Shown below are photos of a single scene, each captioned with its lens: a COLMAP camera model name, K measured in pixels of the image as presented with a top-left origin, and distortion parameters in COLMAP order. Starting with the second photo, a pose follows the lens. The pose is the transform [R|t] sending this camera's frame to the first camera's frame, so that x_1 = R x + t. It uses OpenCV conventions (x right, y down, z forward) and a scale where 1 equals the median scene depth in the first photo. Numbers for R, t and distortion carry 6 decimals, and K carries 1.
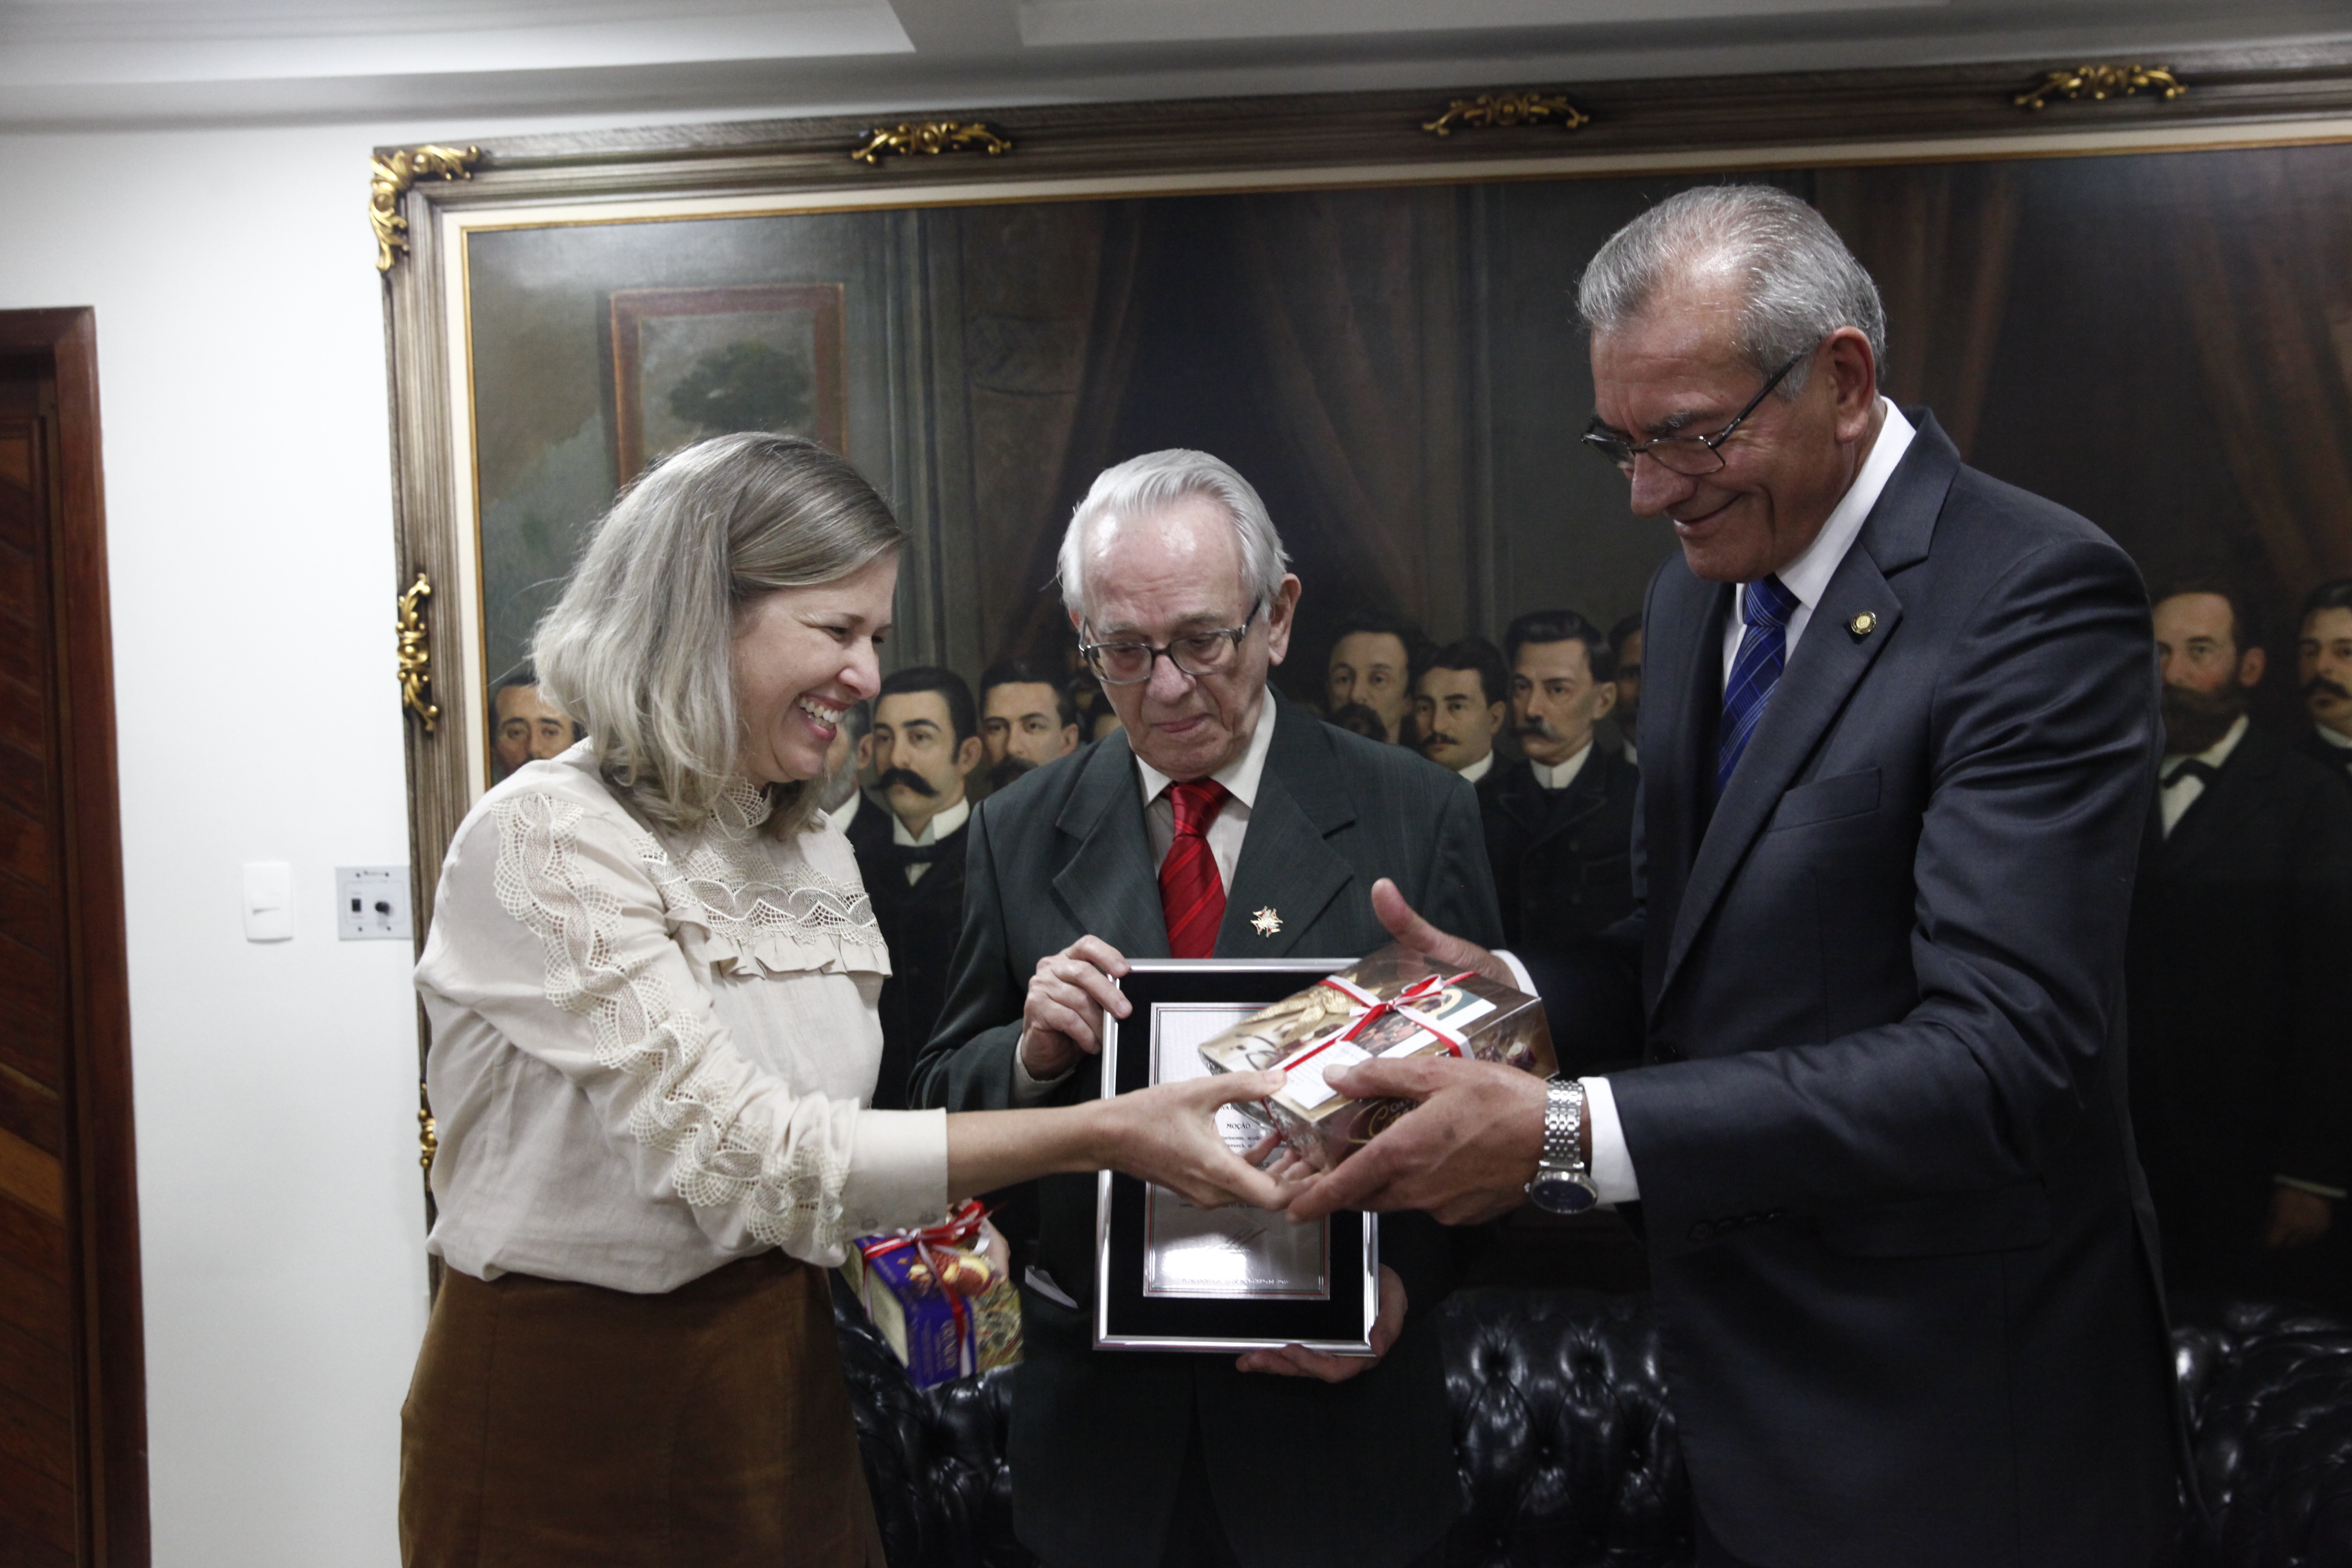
lens RADIAL K [[2107.5, 0, 1173.7], [0, 2107.5, 792.0], [0, 0, 1]] dist [-0.049855, 0.107585]
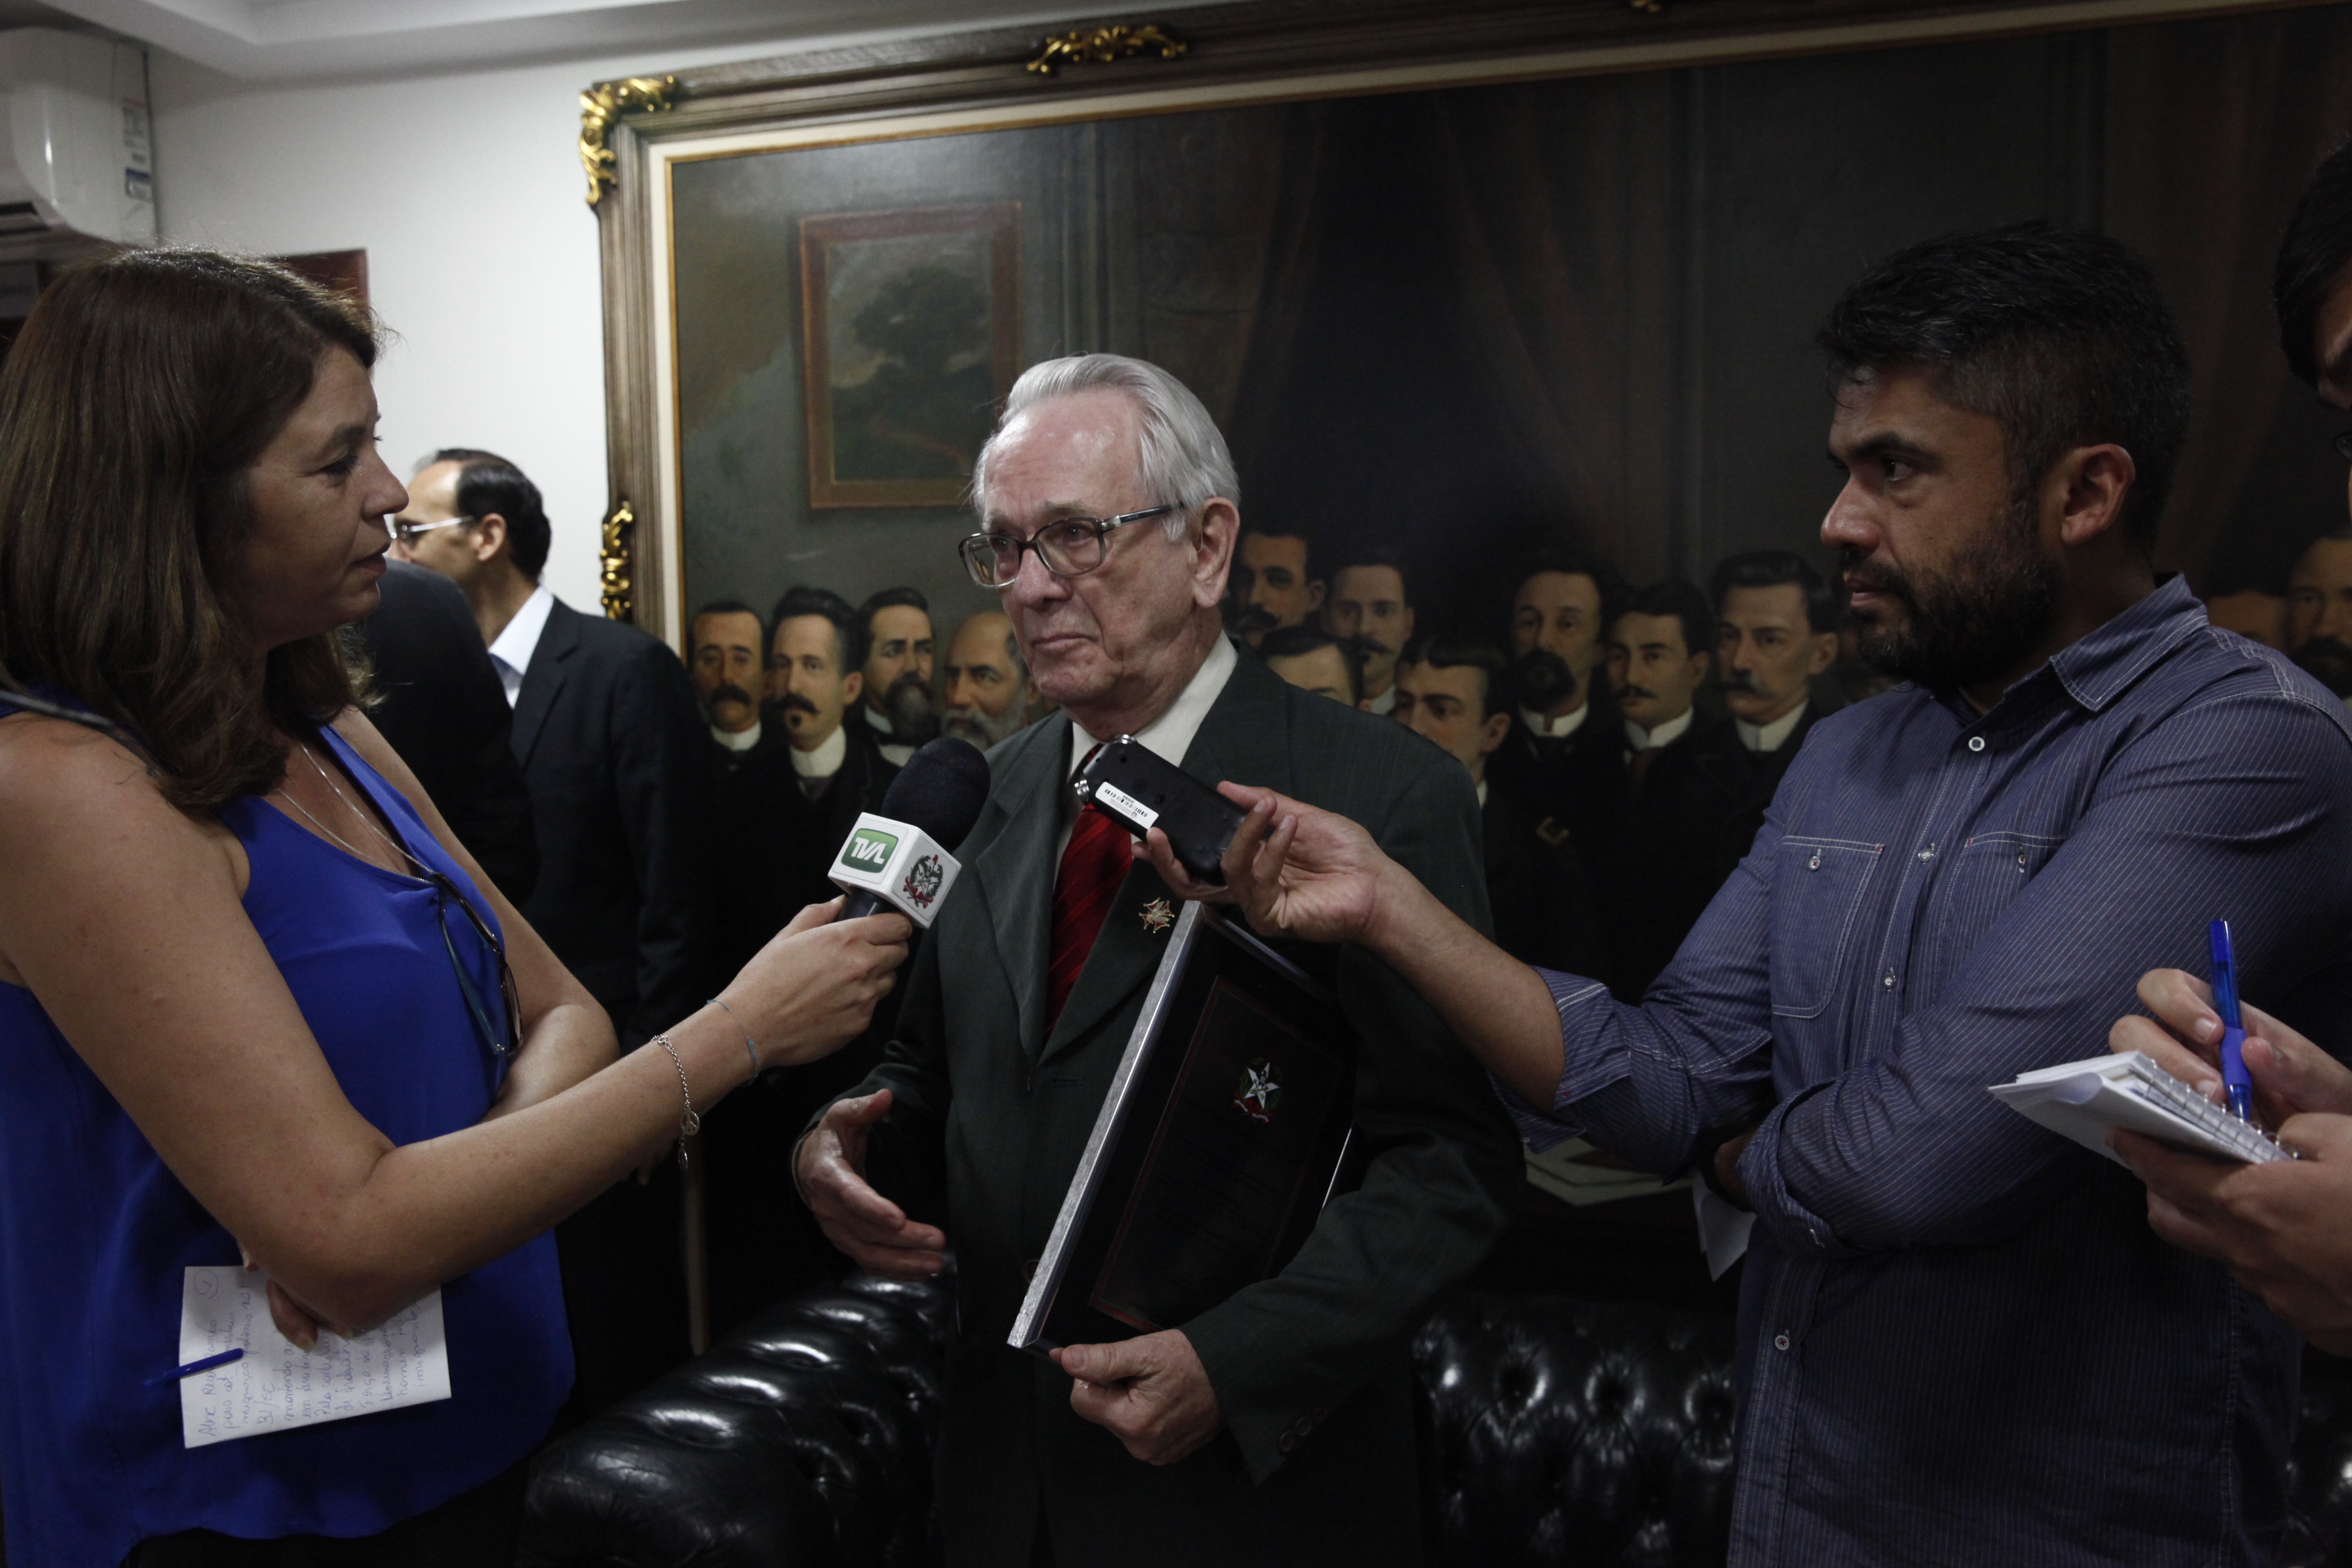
lens RADIAL K [[1988.7, 0, 1175.9], [0, 1988.7, 796.9], [0, 0, 1]] dist [-0.066941, 0.100460]
pose [[0.969717, 0.040263, -0.240889, 0.142029], [-0.028024, 0.998147, 0.054019, -0.020455], [0.242618, -0.045632, 0.969048, 0.125147]]
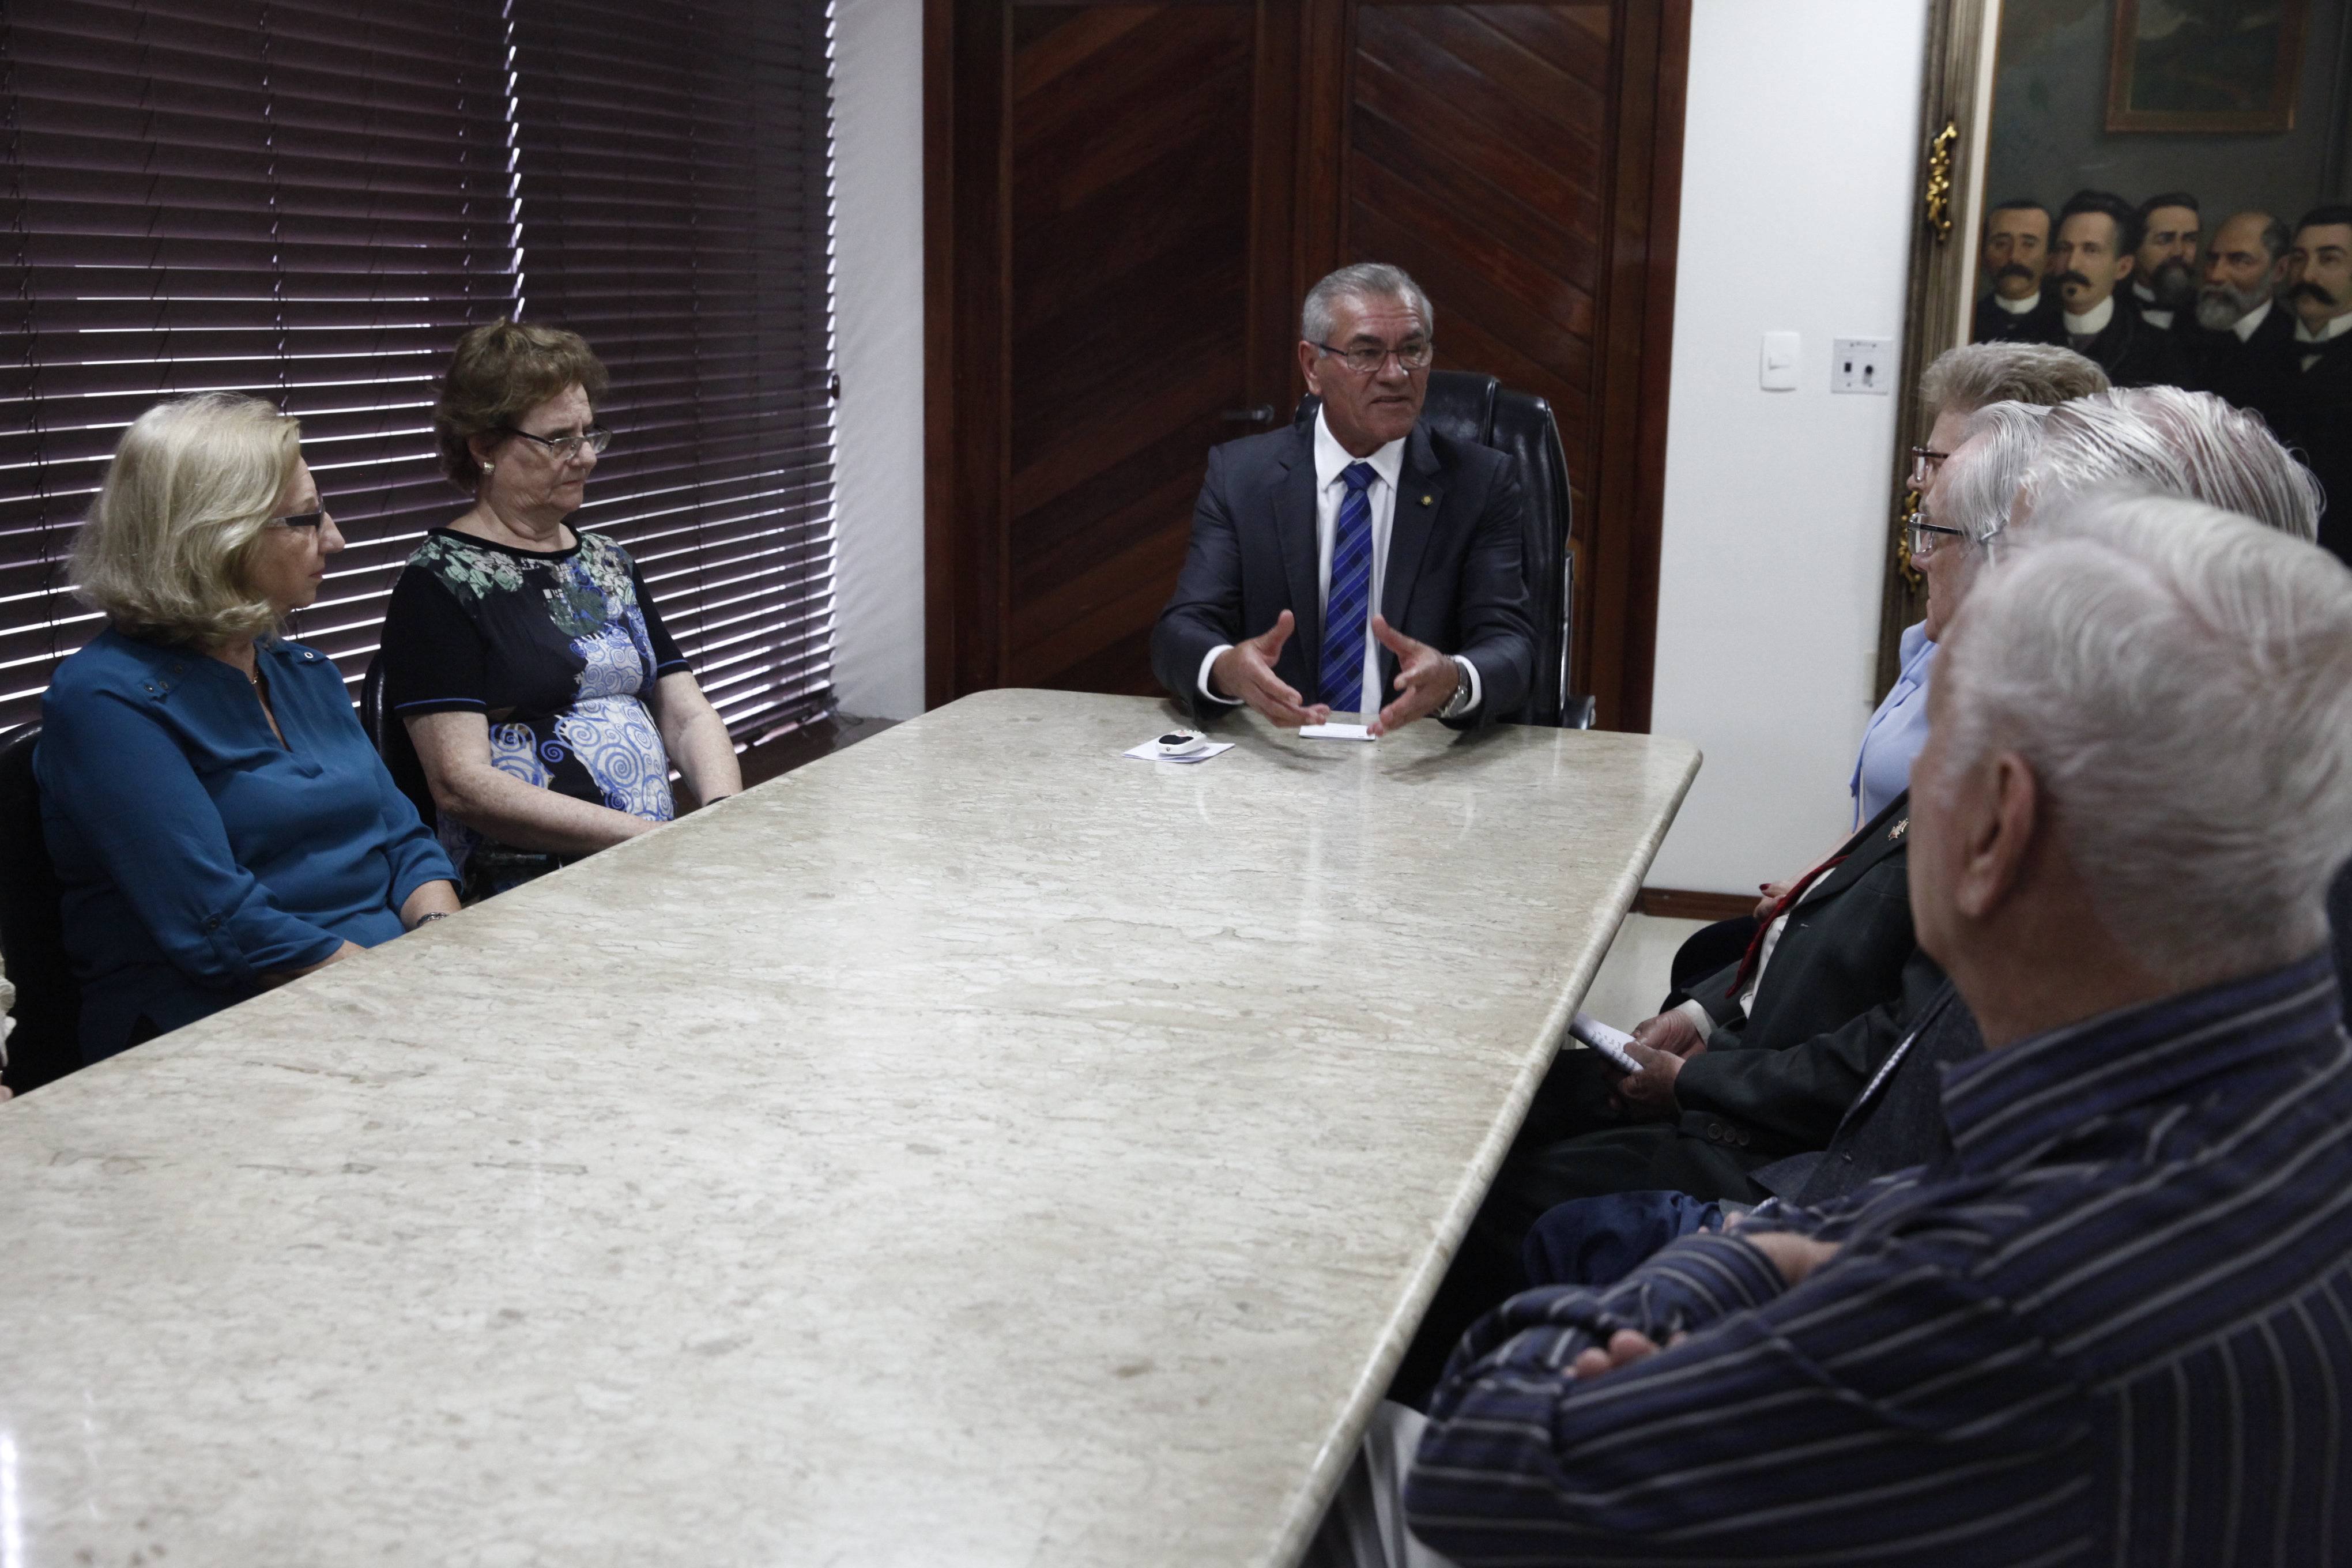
lens RADIAL K [[2571.4, 0, 1167.8], [0, 2571.4, 806.5], [0, 0, 1]] dist [-0.000160, 0.133154]
pose [[0.975562, 0.091135, -0.199933, -0.485820], [-0.053977, 0.981444, 0.183993, 0.052748], [0.212991, -0.168705, 0.962379, -0.814510]]
